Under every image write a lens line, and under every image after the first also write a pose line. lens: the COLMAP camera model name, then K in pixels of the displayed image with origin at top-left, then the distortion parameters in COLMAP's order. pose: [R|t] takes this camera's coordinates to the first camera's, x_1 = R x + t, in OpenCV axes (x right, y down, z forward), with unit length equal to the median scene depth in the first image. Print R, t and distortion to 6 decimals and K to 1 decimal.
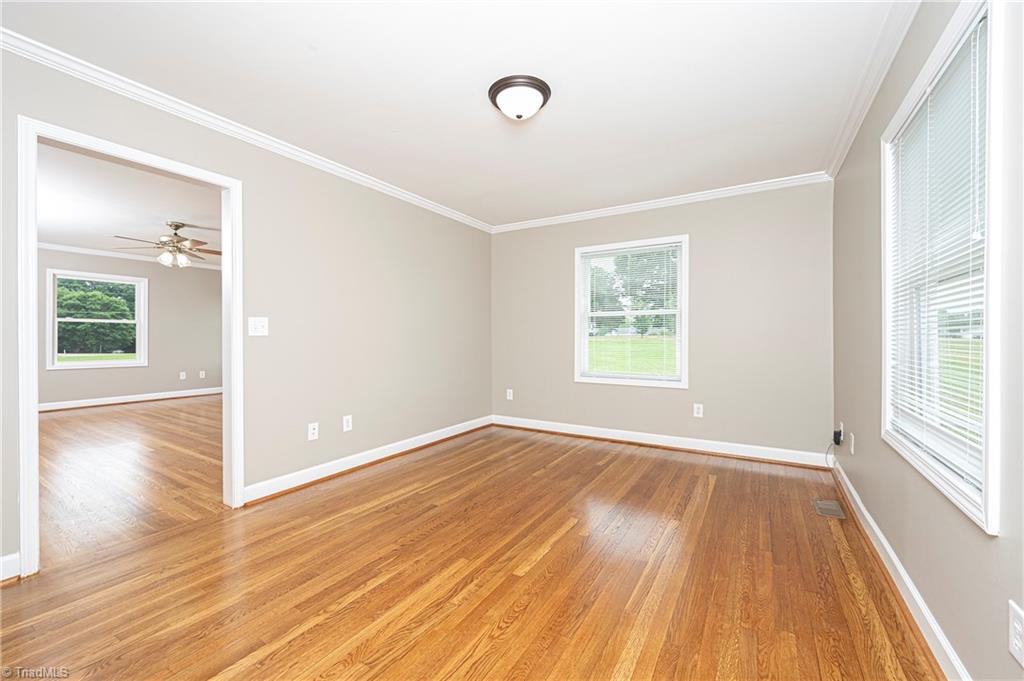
lens RADIAL K [[412.2, 0, 509.1], [0, 412.2, 342.9], [0, 0, 1]] dist [-0.005055, 0.000820]
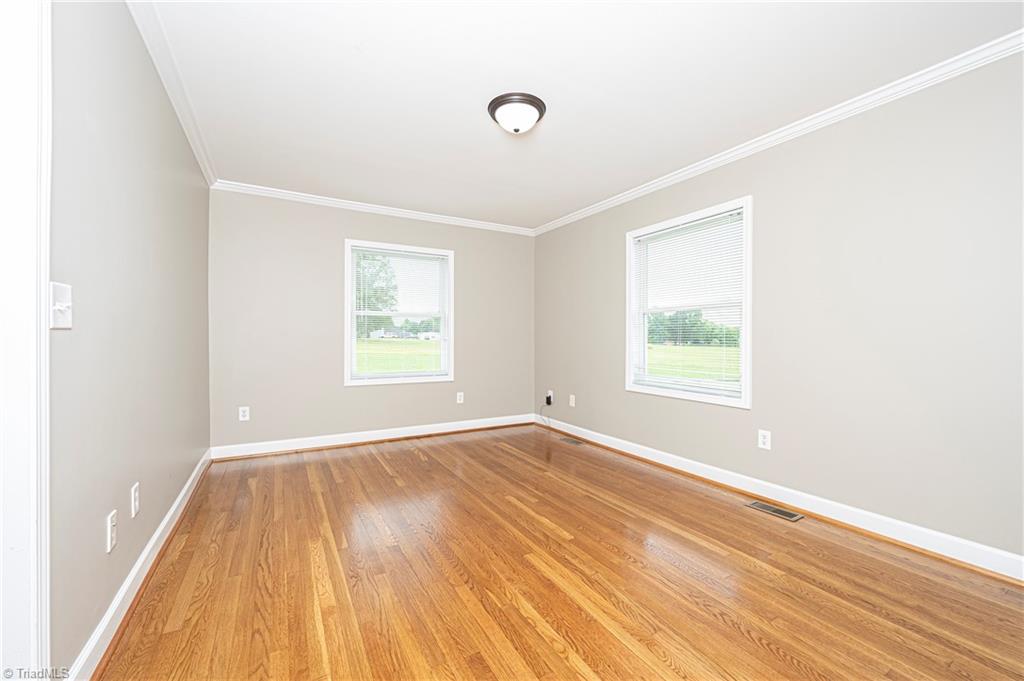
lens RADIAL K [[412.2, 0, 507.8], [0, 412.2, 335.8], [0, 0, 1]] dist [-0.005055, 0.000820]
pose [[0.481684, 0.007480, 0.876313, -0.713725], [0.011634, 0.999821, -0.014930, 0.001878], [-0.876268, 0.017387, 0.481510, 0.381923]]
